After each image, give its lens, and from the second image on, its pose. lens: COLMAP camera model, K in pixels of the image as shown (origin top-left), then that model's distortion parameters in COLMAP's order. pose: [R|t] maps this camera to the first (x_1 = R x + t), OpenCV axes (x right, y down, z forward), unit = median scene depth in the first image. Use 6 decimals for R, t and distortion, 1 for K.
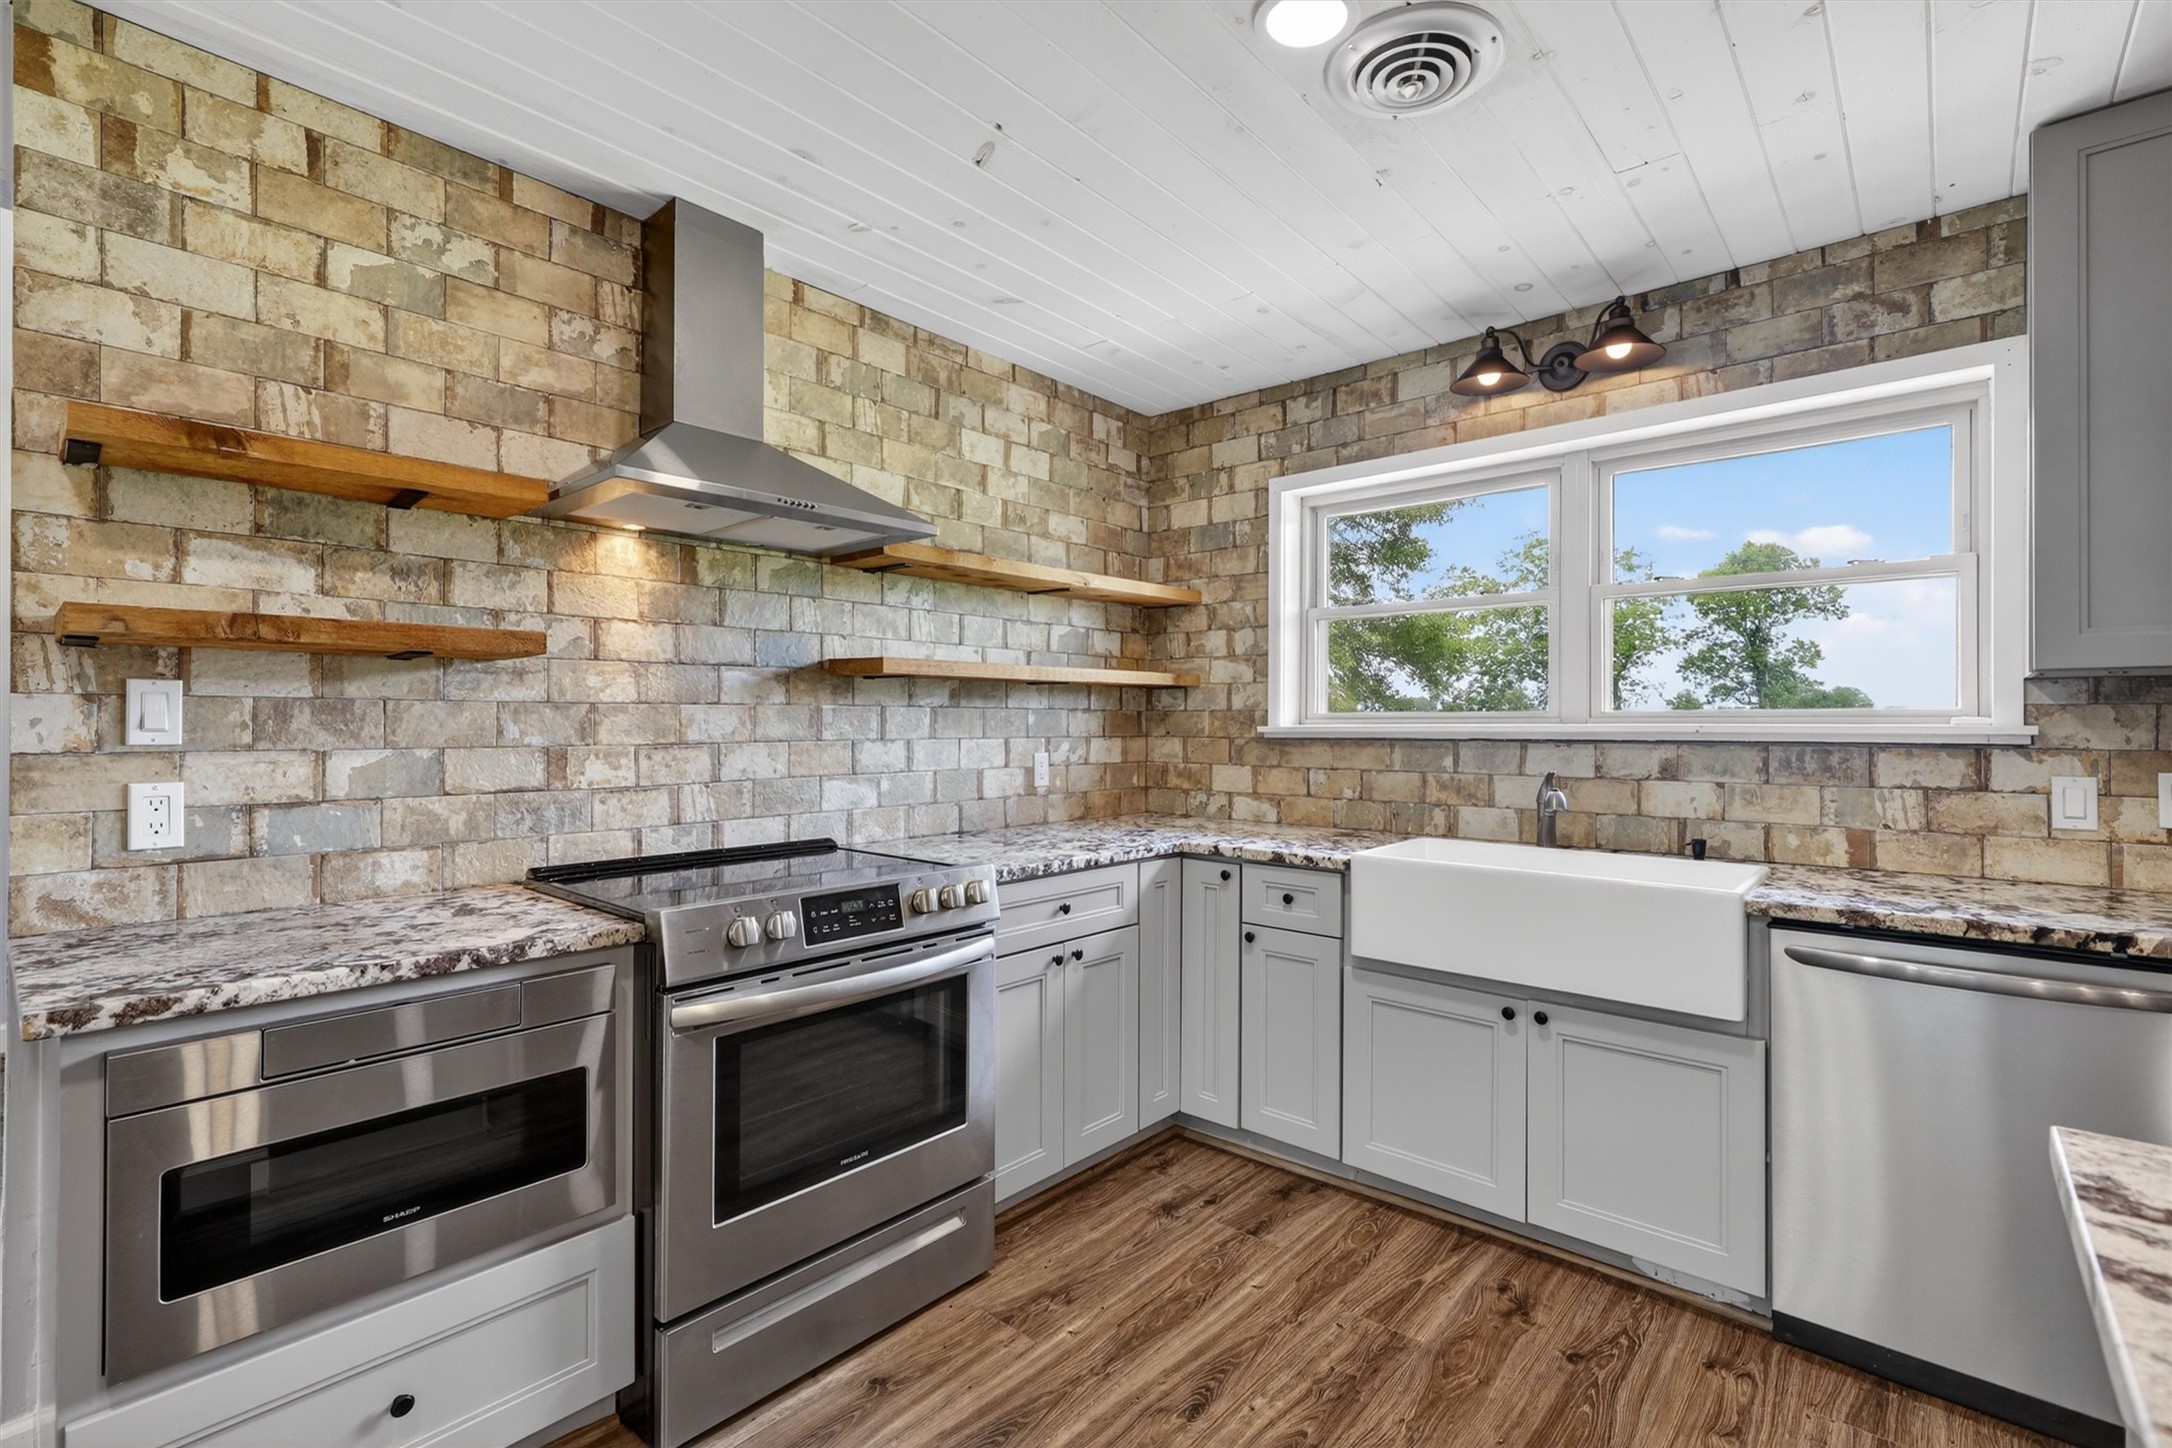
lens RADIAL K [[983.3, 0, 1089.4], [0, 983.3, 715.1], [0, 0, 1]] dist [-0.002235, 0.000493]
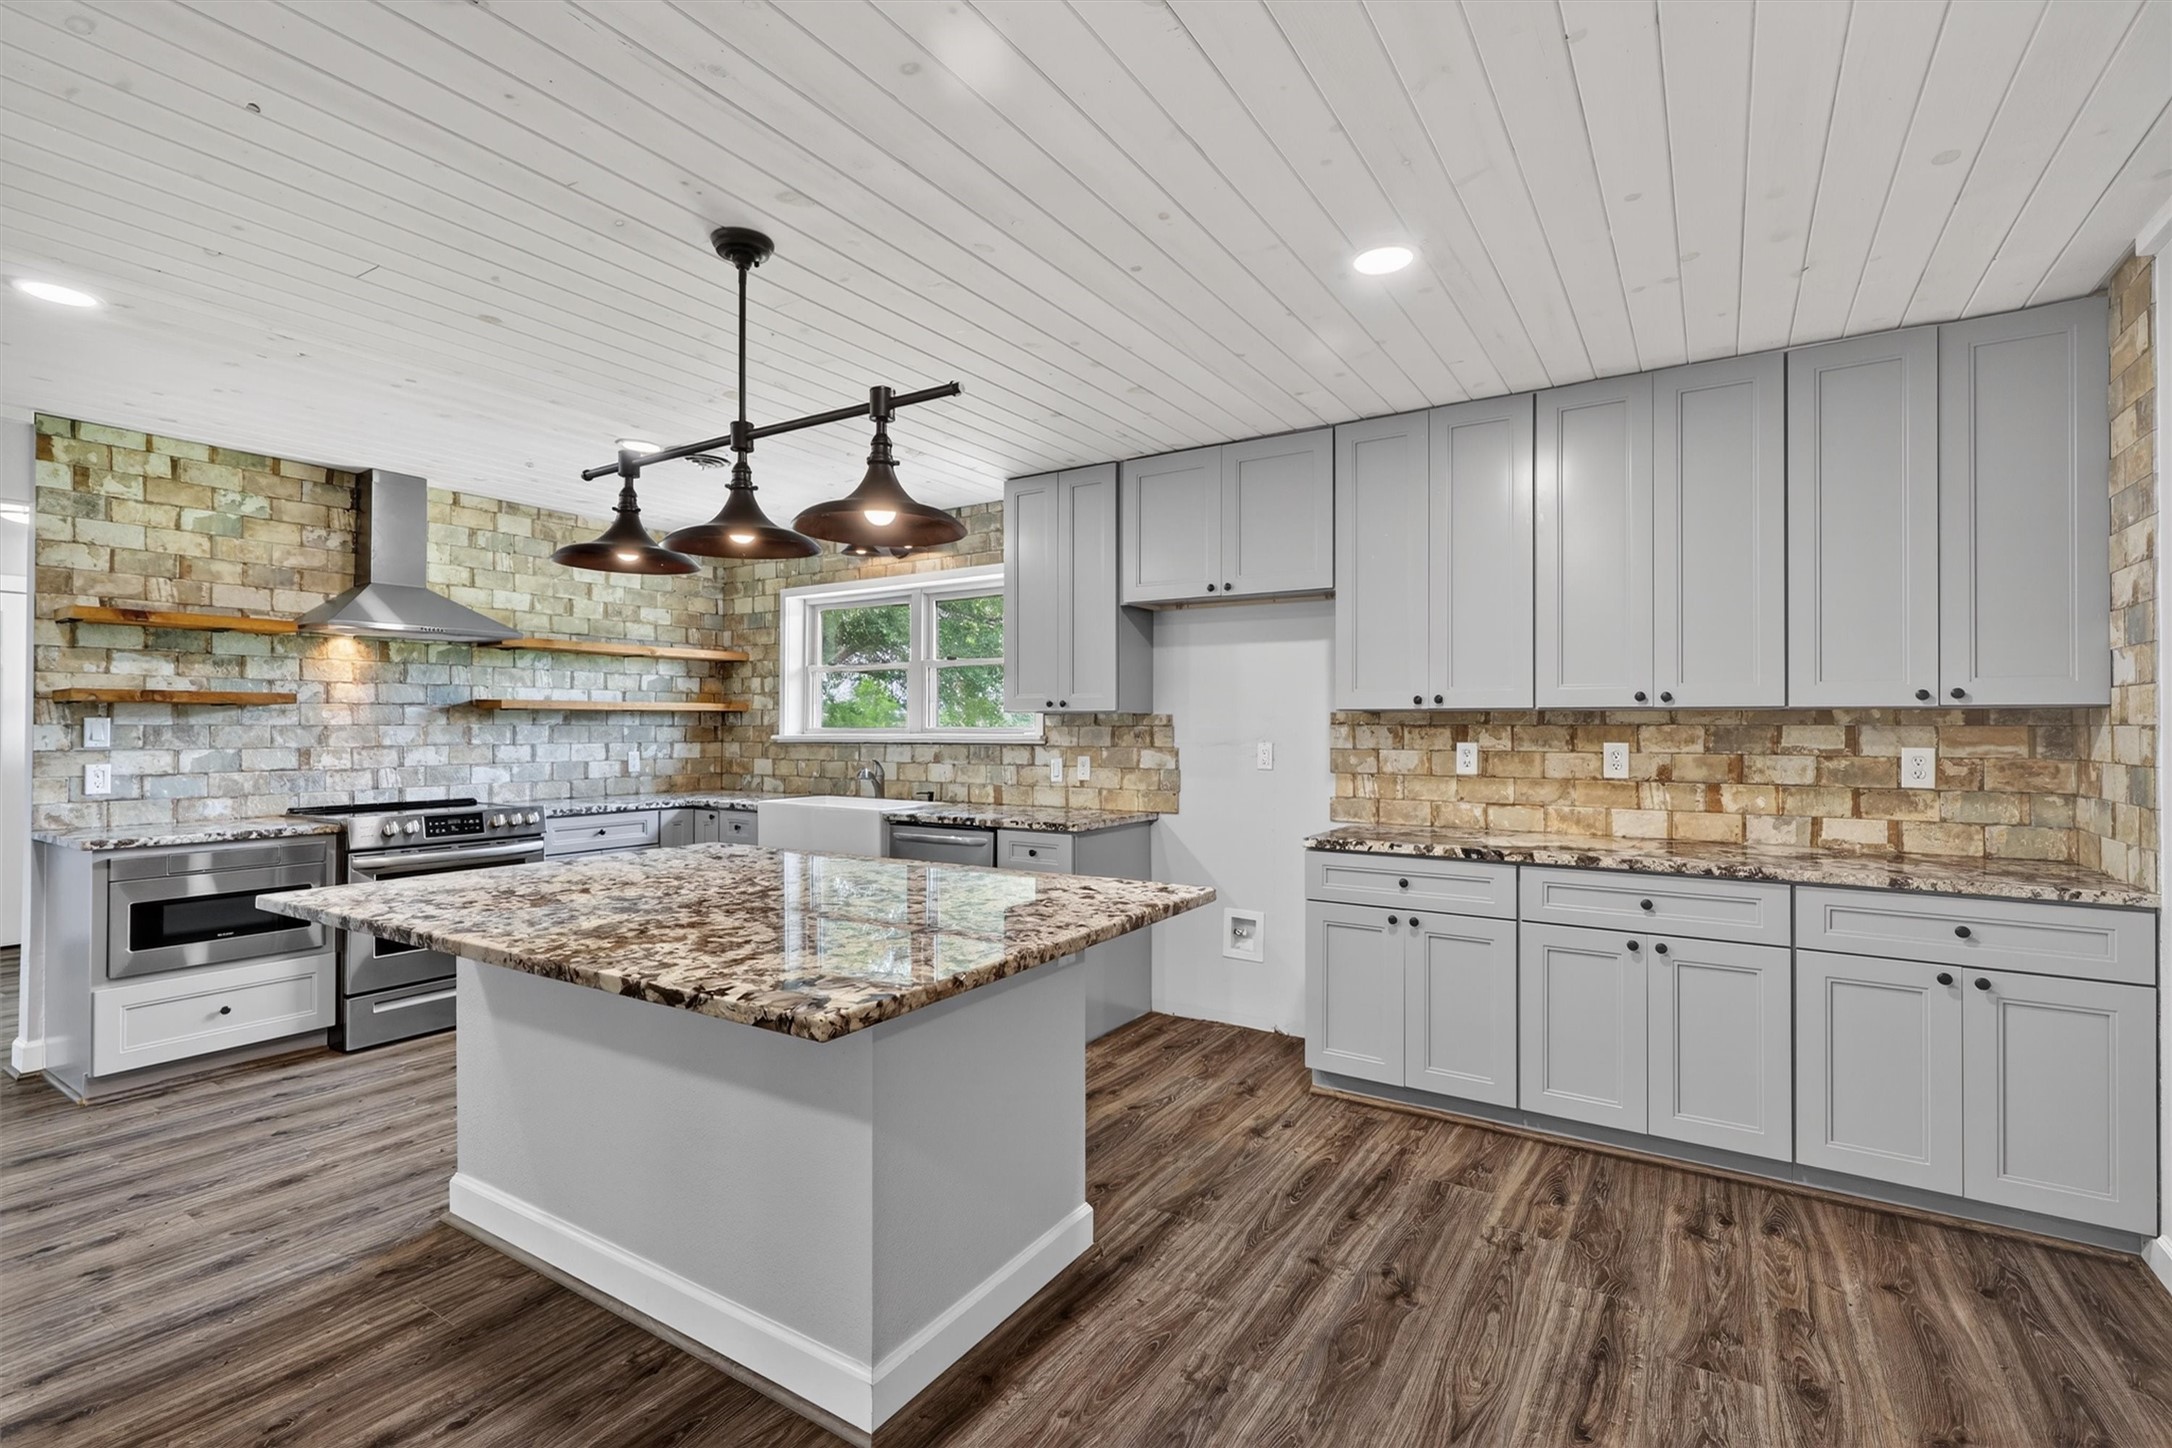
lens RADIAL K [[983.3, 0, 1094.7], [0, 983.3, 714.2], [0, 0, 1]] dist [-0.002235, 0.000493]
pose [[0.988452, 0.000650, 0.151531, 0.677371], [0.000168, 0.999985, -0.005386, -0.023265], [-0.151533, 0.005349, 0.988438, -1.106797]]
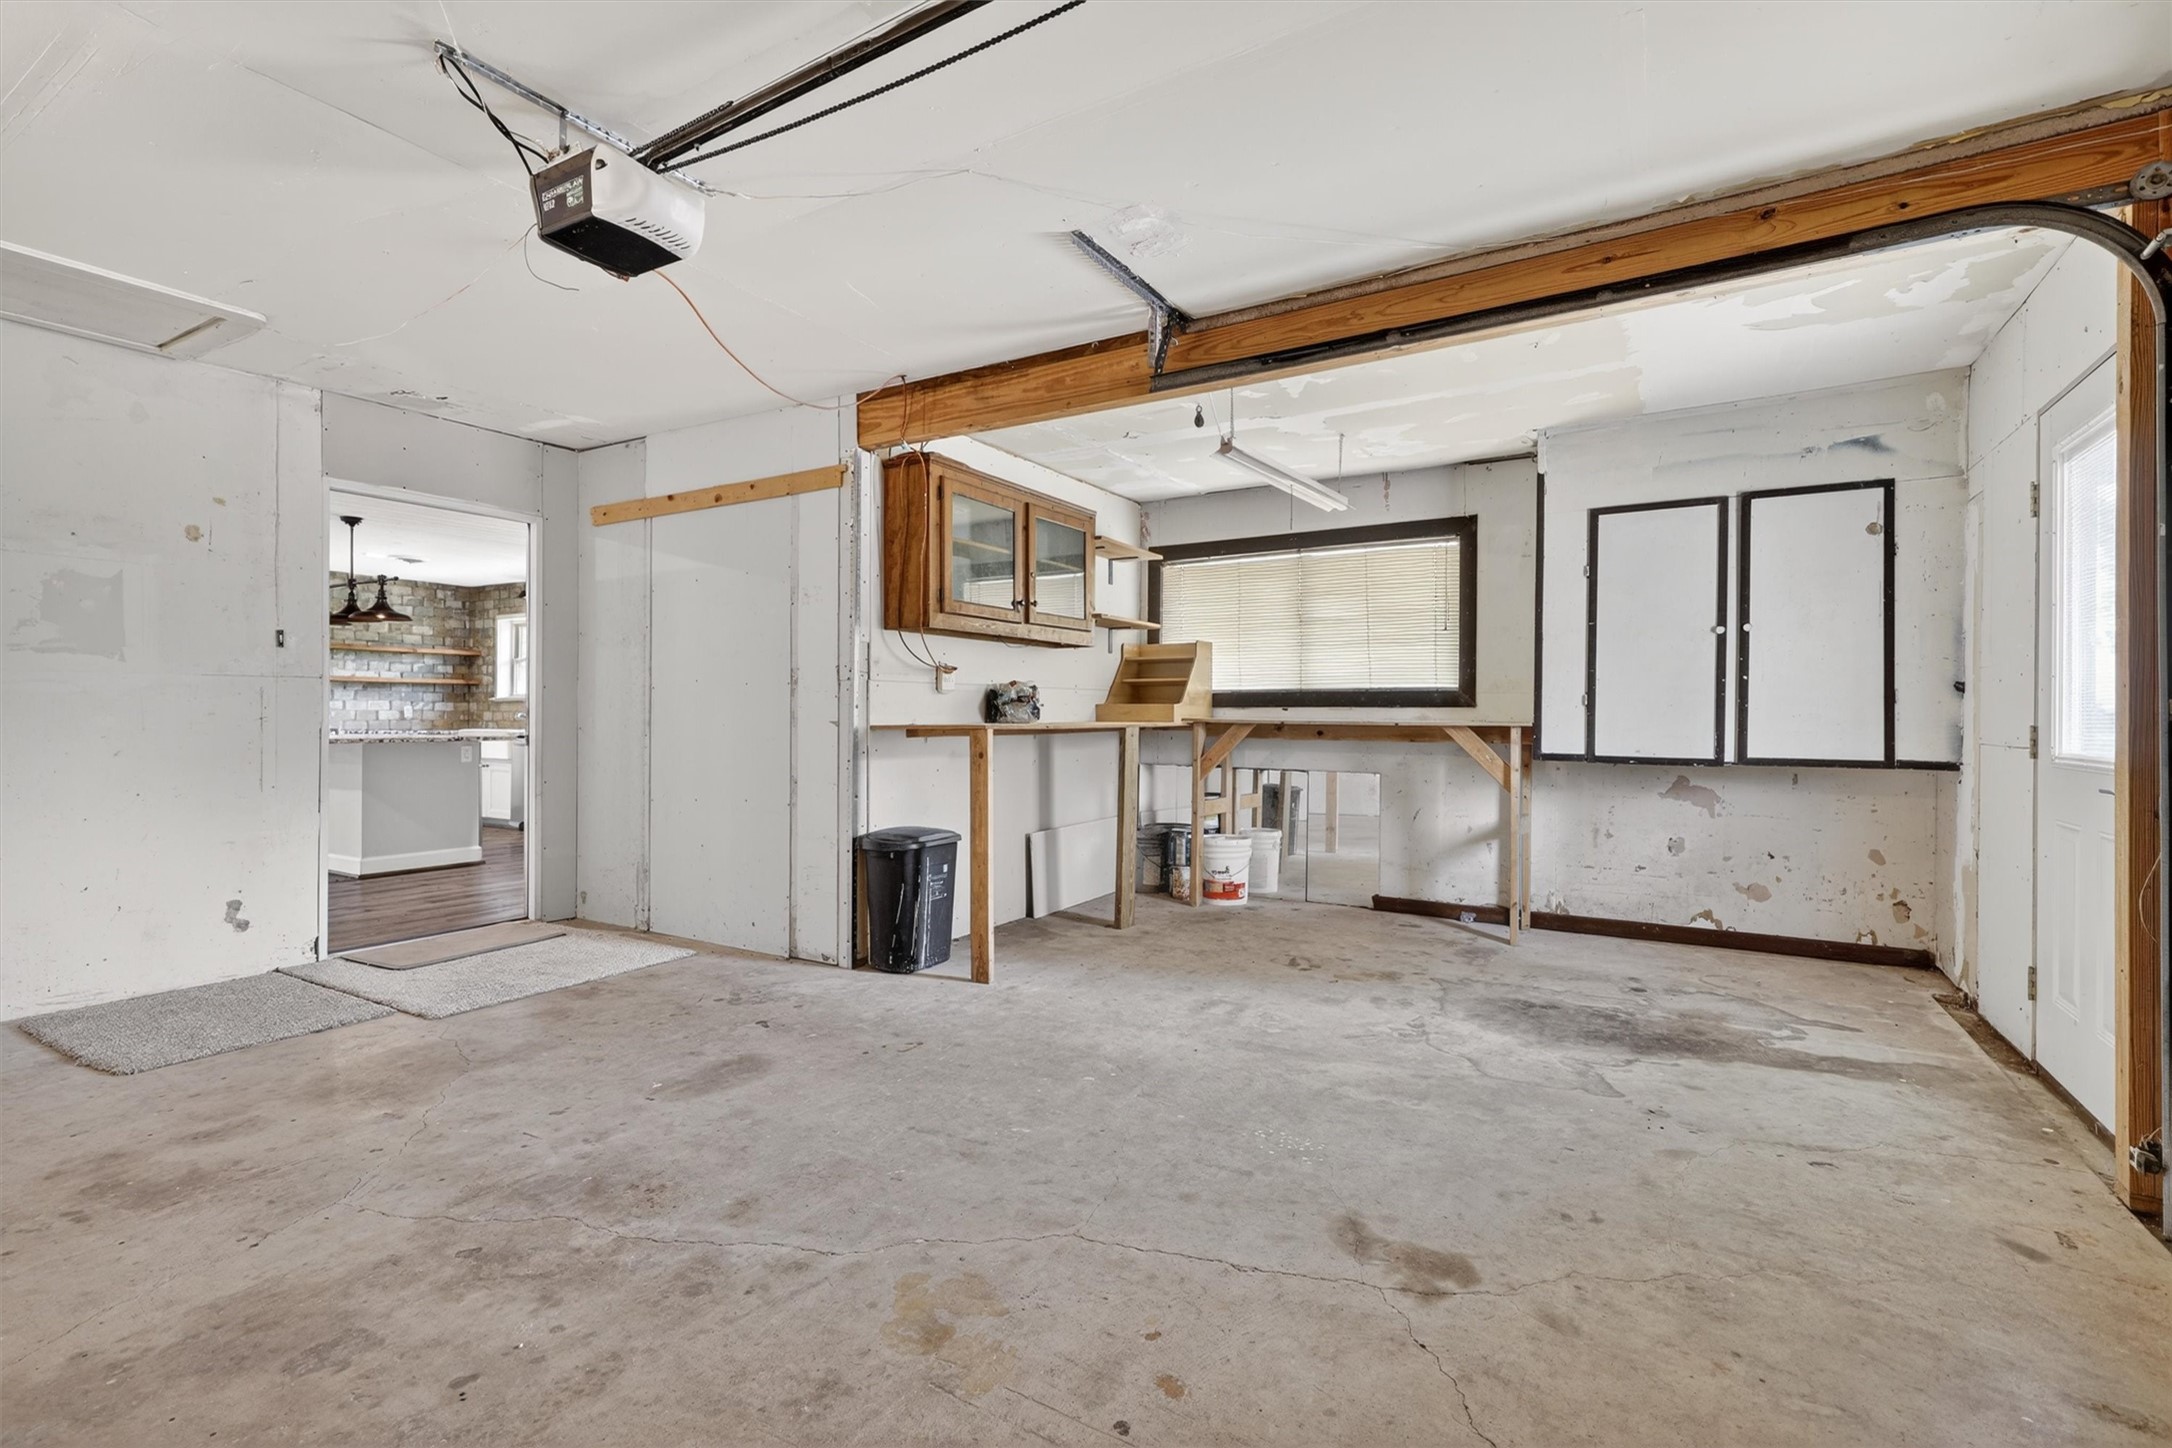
lens RADIAL K [[983.3, 0, 1093.6], [0, 983.3, 714.8], [0, 0, 1]] dist [-0.002235, 0.000493]
pose [[0.983989, 0.002589, 0.178209, 2.122008], [-0.003296, 0.999988, 0.003668, 0.067655], [-0.178198, -0.004196, 0.983986, -3.346216]]
